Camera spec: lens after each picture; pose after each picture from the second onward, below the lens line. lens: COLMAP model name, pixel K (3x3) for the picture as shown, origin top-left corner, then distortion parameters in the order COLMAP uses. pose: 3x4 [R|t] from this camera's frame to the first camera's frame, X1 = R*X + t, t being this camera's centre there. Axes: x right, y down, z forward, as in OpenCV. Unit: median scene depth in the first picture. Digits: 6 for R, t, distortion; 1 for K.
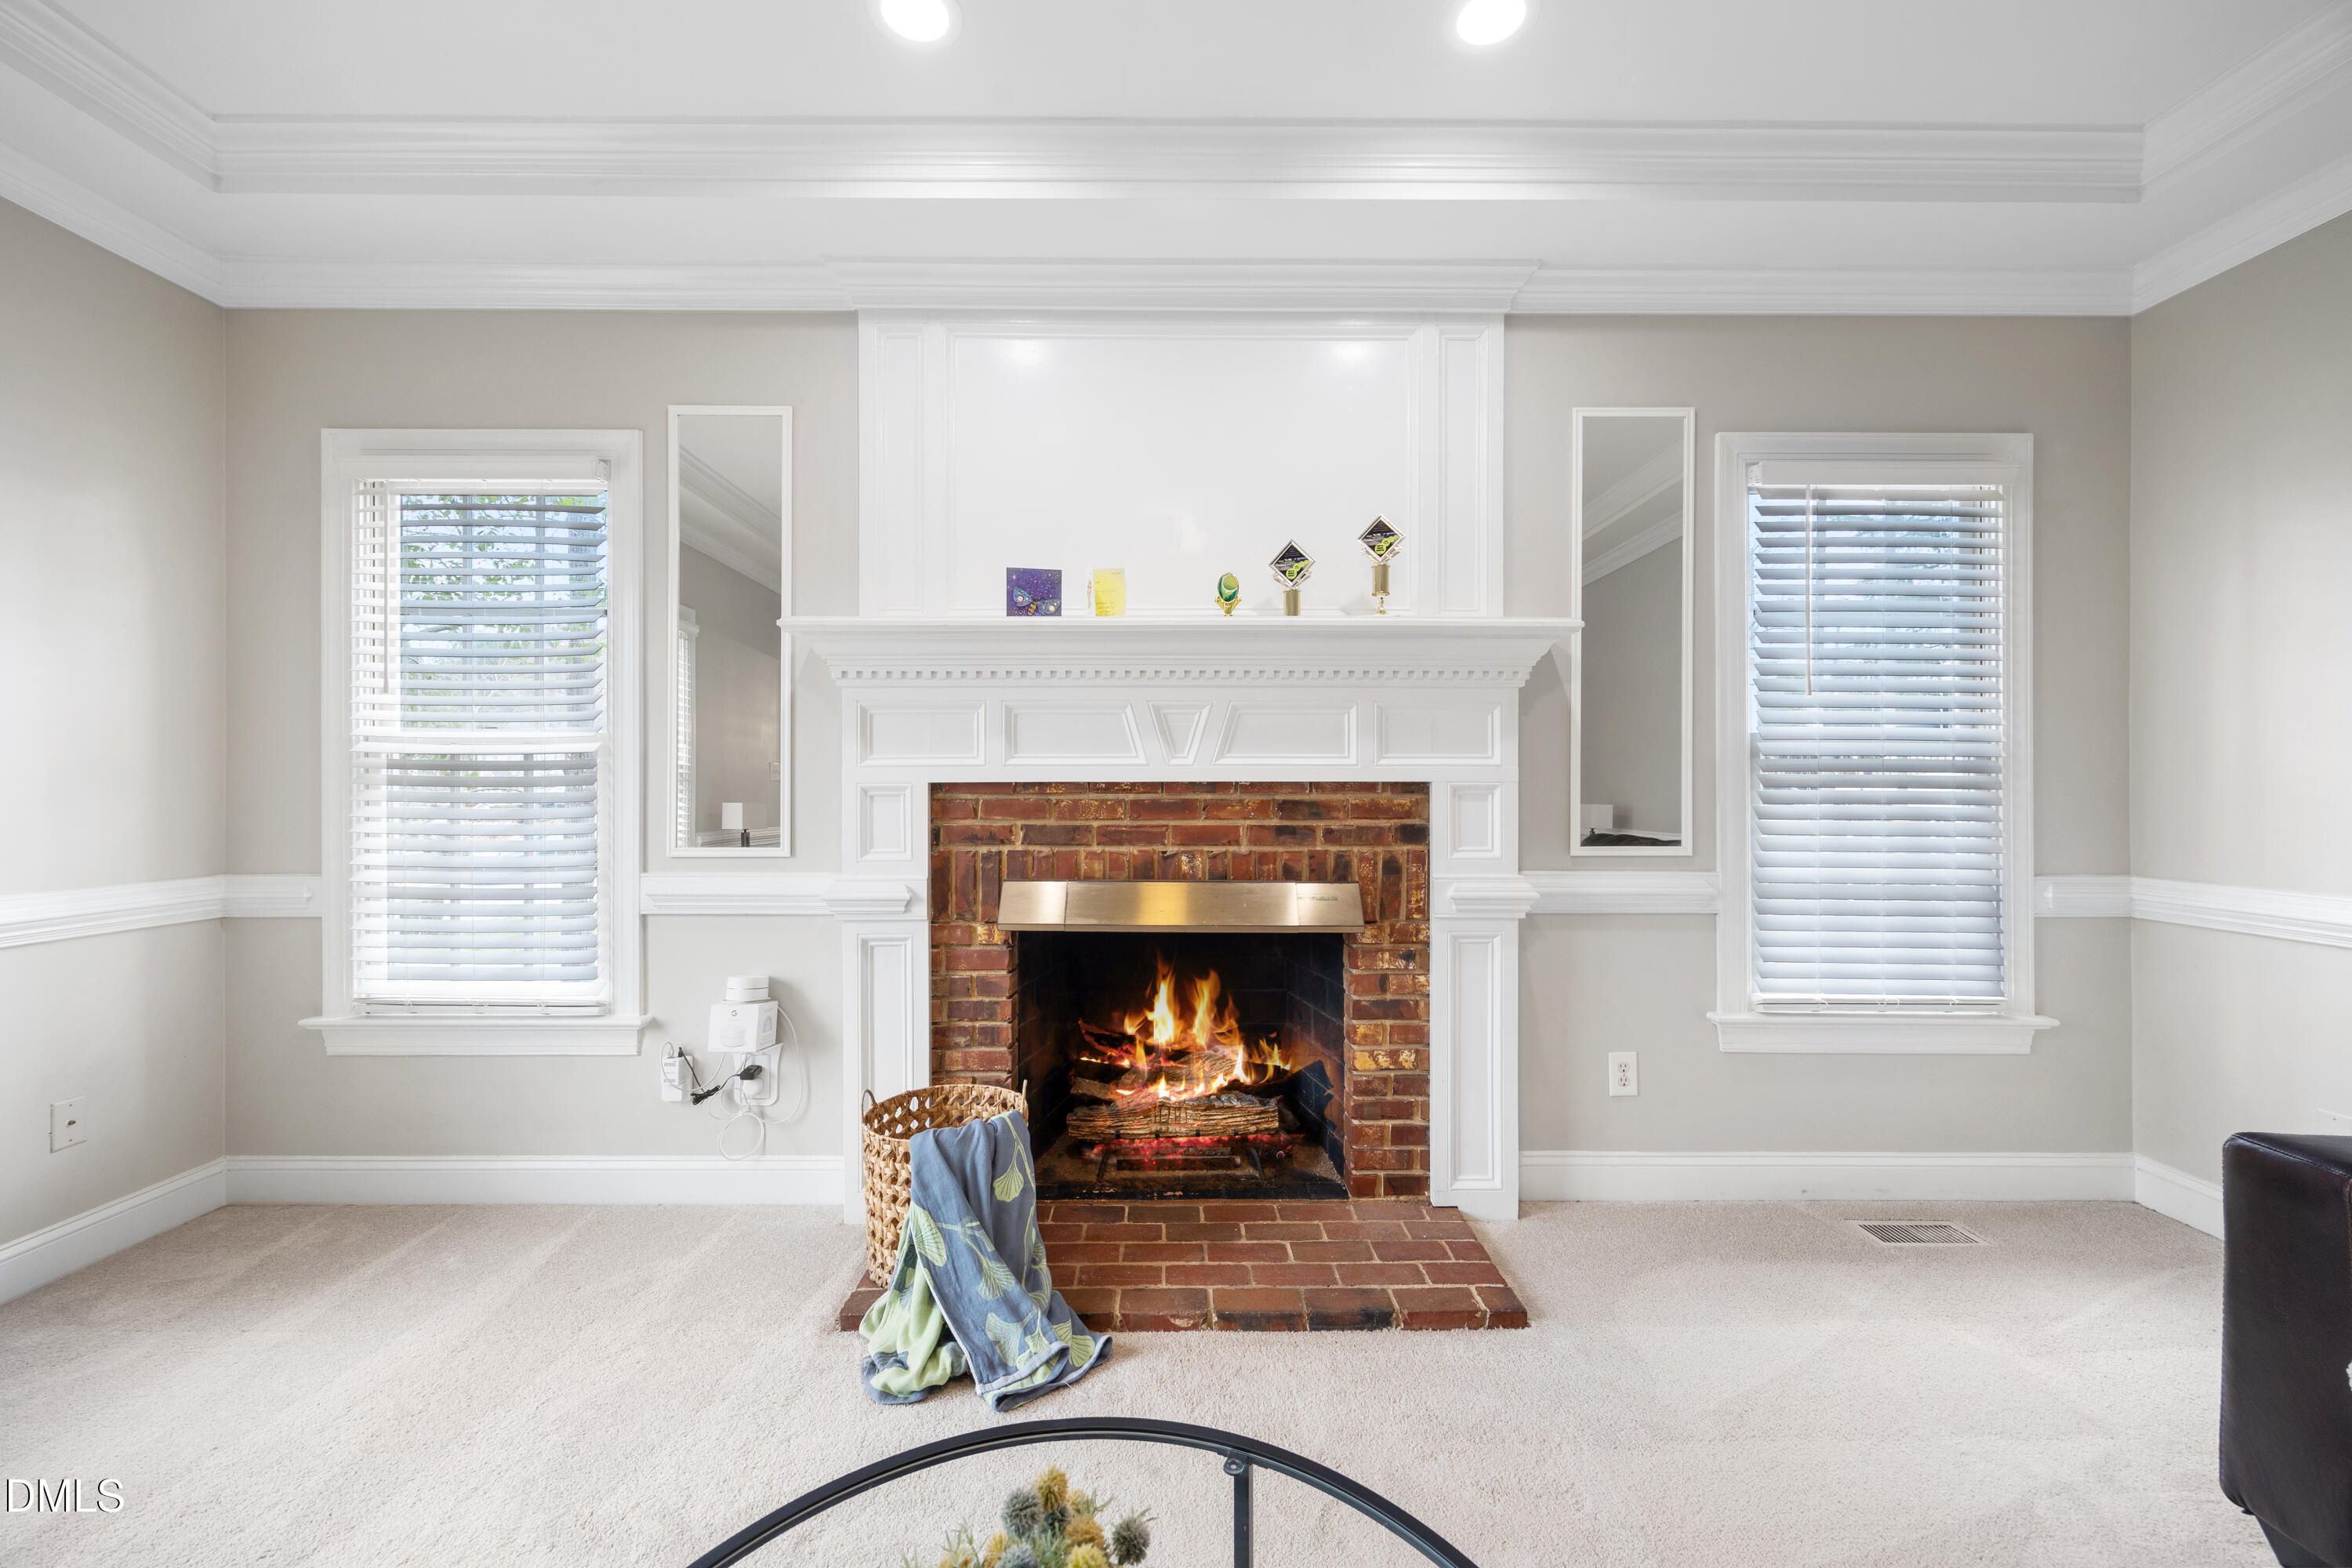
lens RADIAL K [[901.4, 0, 1179.2], [0, 901.4, 791.0], [0, 0, 1]] dist [0.001986, 0.000182]
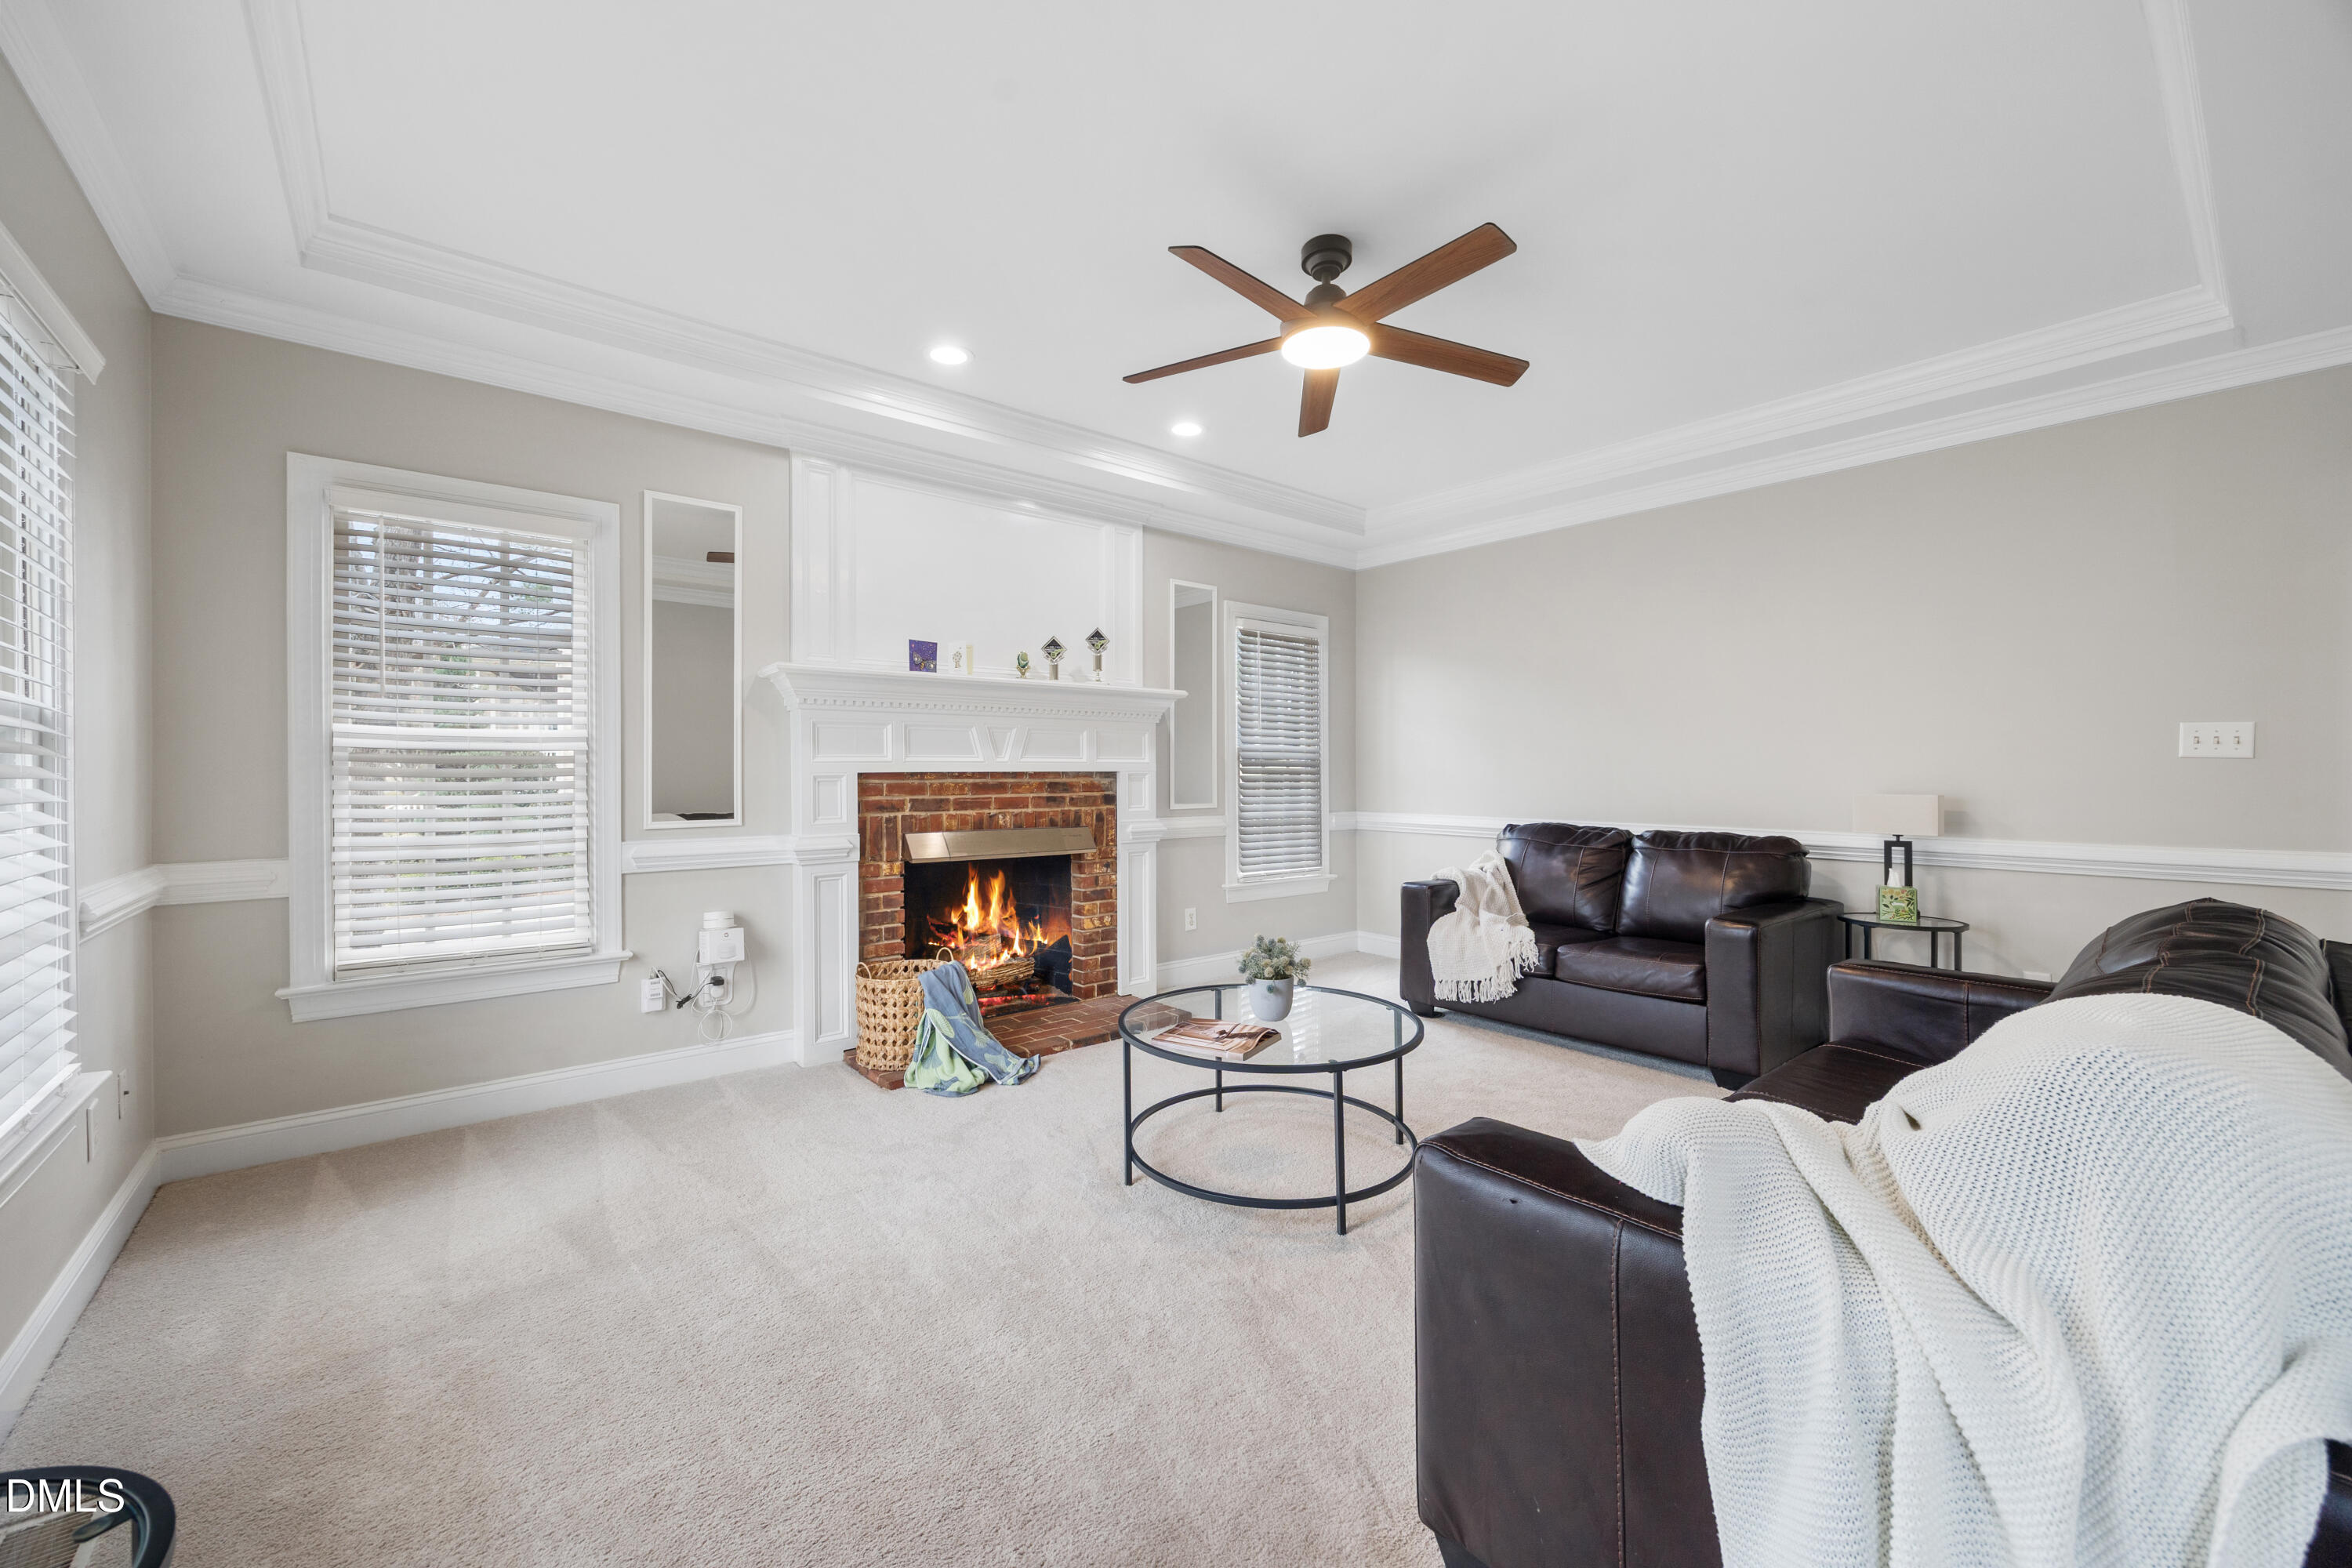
lens RADIAL K [[916.2, 0, 1182.4], [0, 916.2, 781.9], [0, 0, 1]] dist [0.001621, 0.000113]
pose [[0.770838, -0.009142, 0.636966, -0.833461], [0.006198, 0.999957, 0.006851, -0.000807], [-0.637002, -0.001333, 0.770861, -0.558368]]
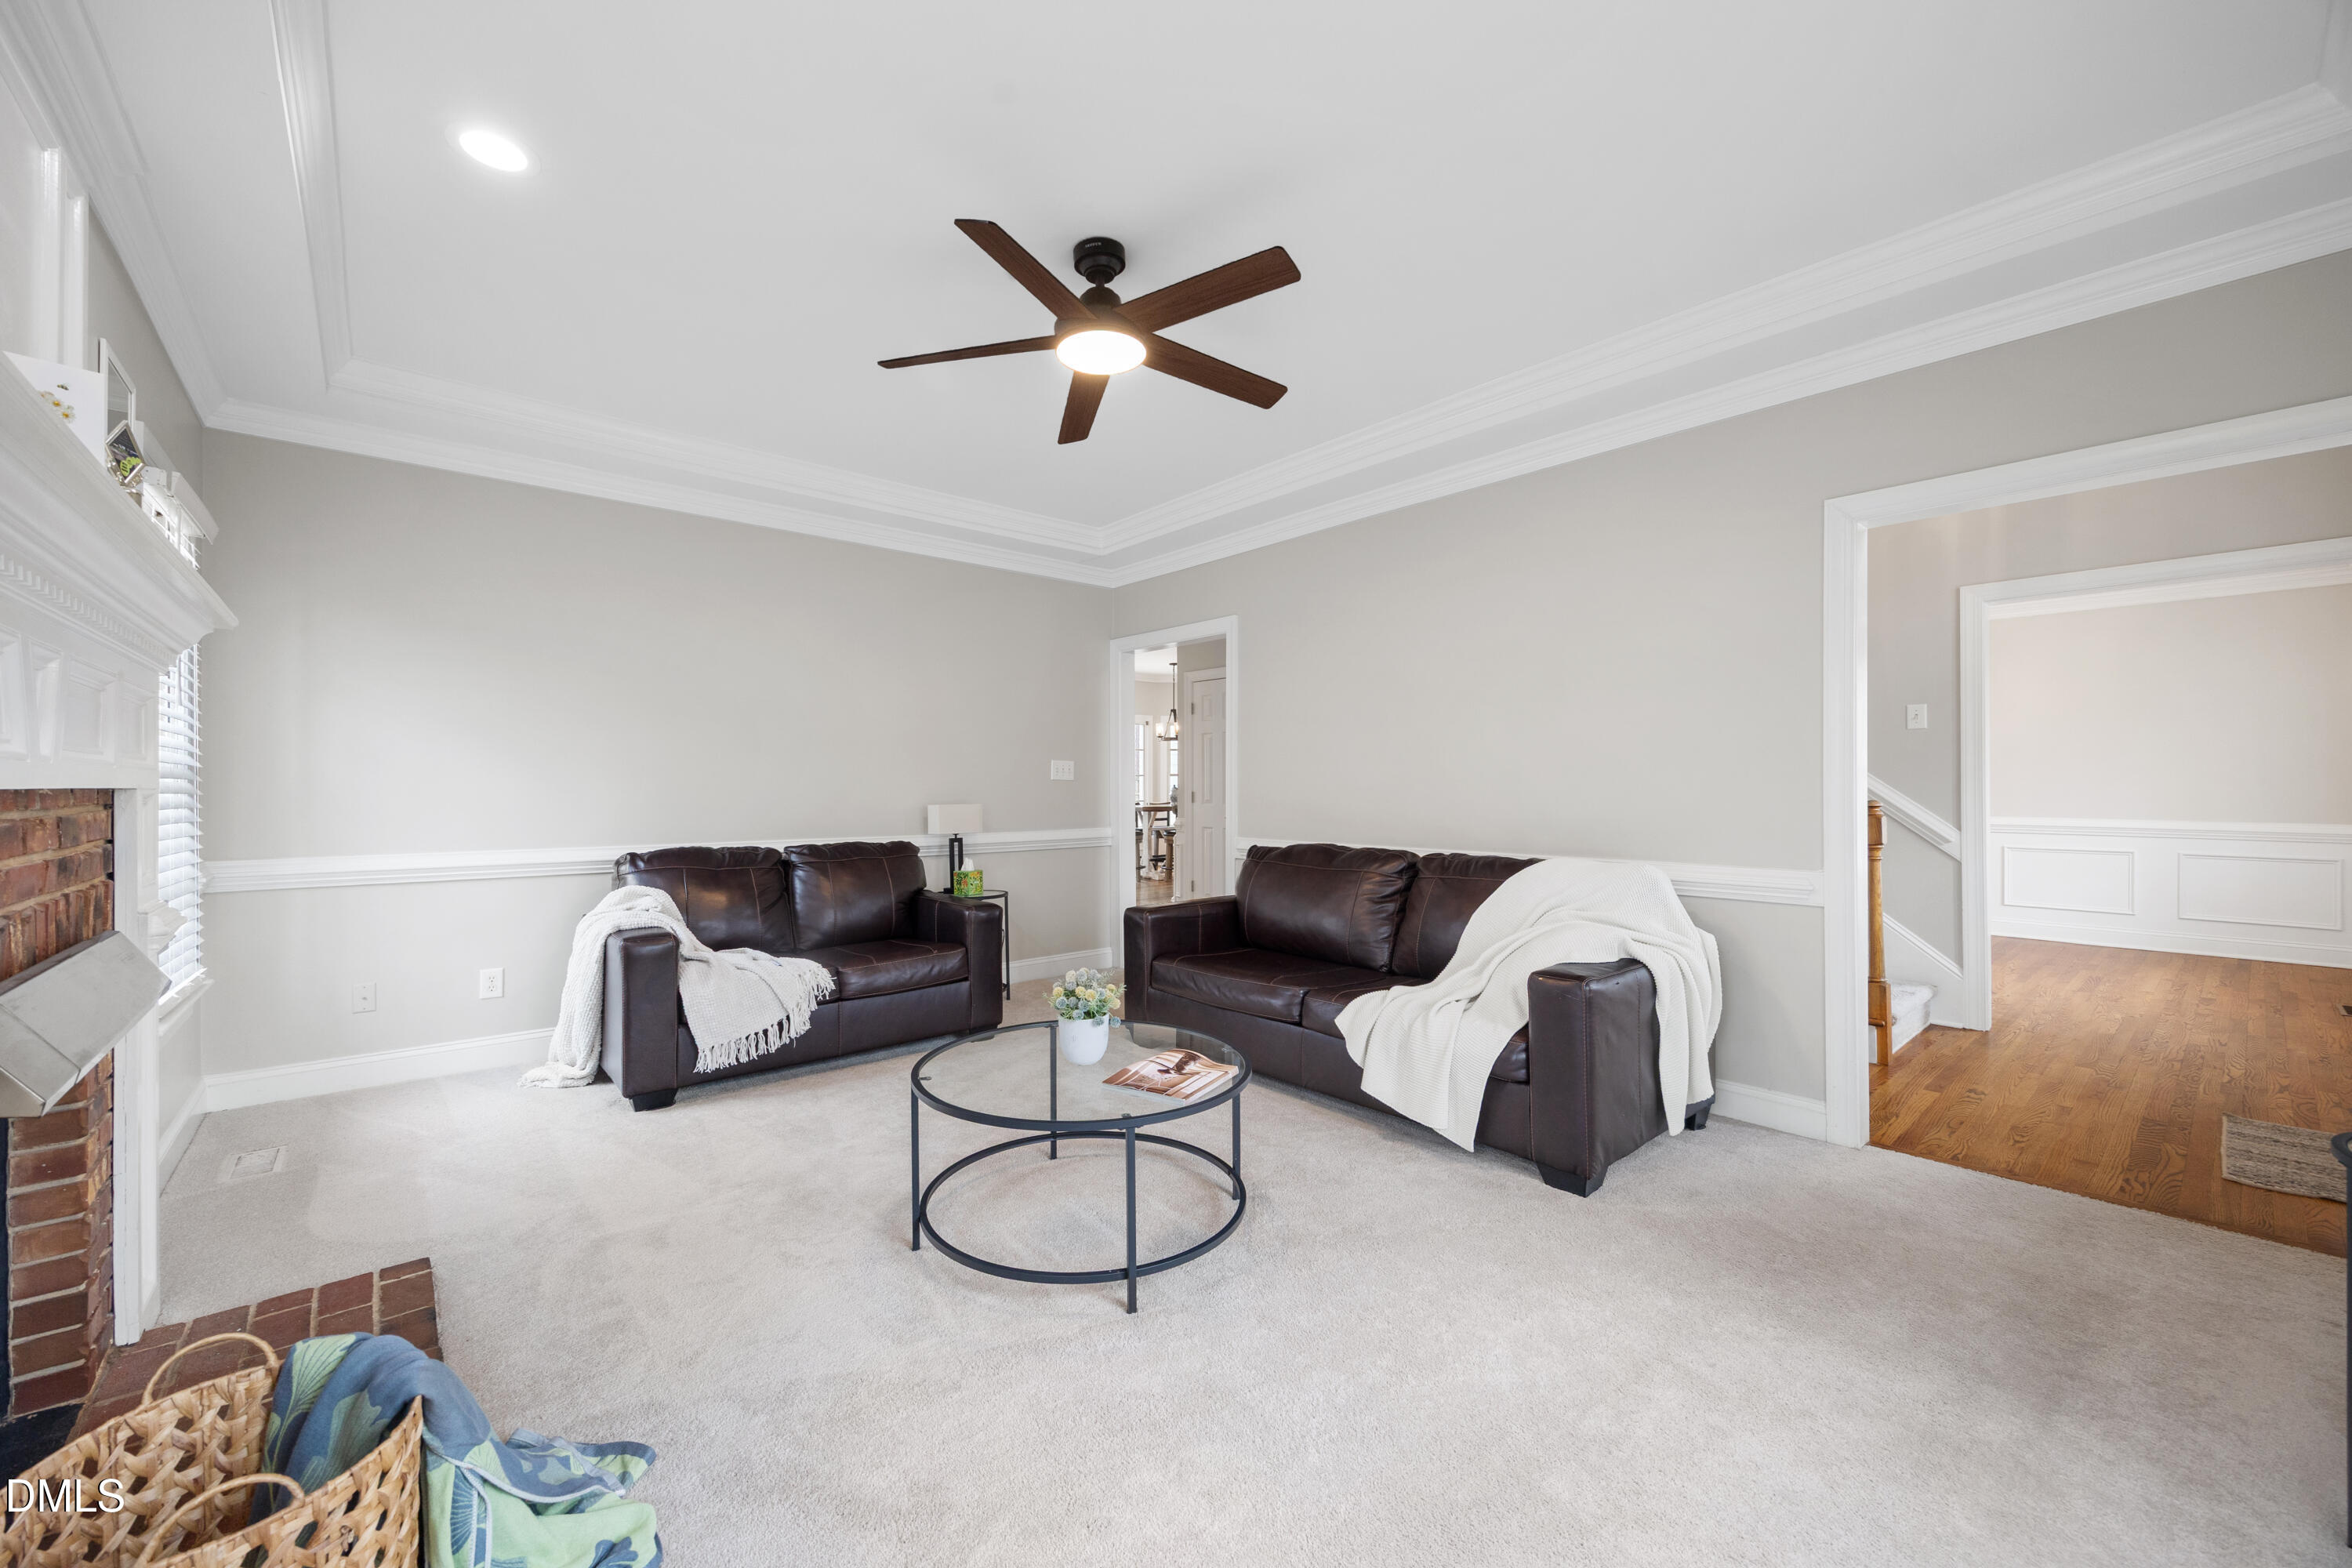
lens RADIAL K [[916.2, 0, 1168.1], [0, 916.2, 783.6], [0, 0, 1]] dist [0.000409, 0.000025]
pose [[-0.640925, 0.001612, 0.767602, -0.875711], [0.005185, 0.999984, 0.002230, -0.012702], [-0.767586, 0.005409, -0.640923, 0.819351]]
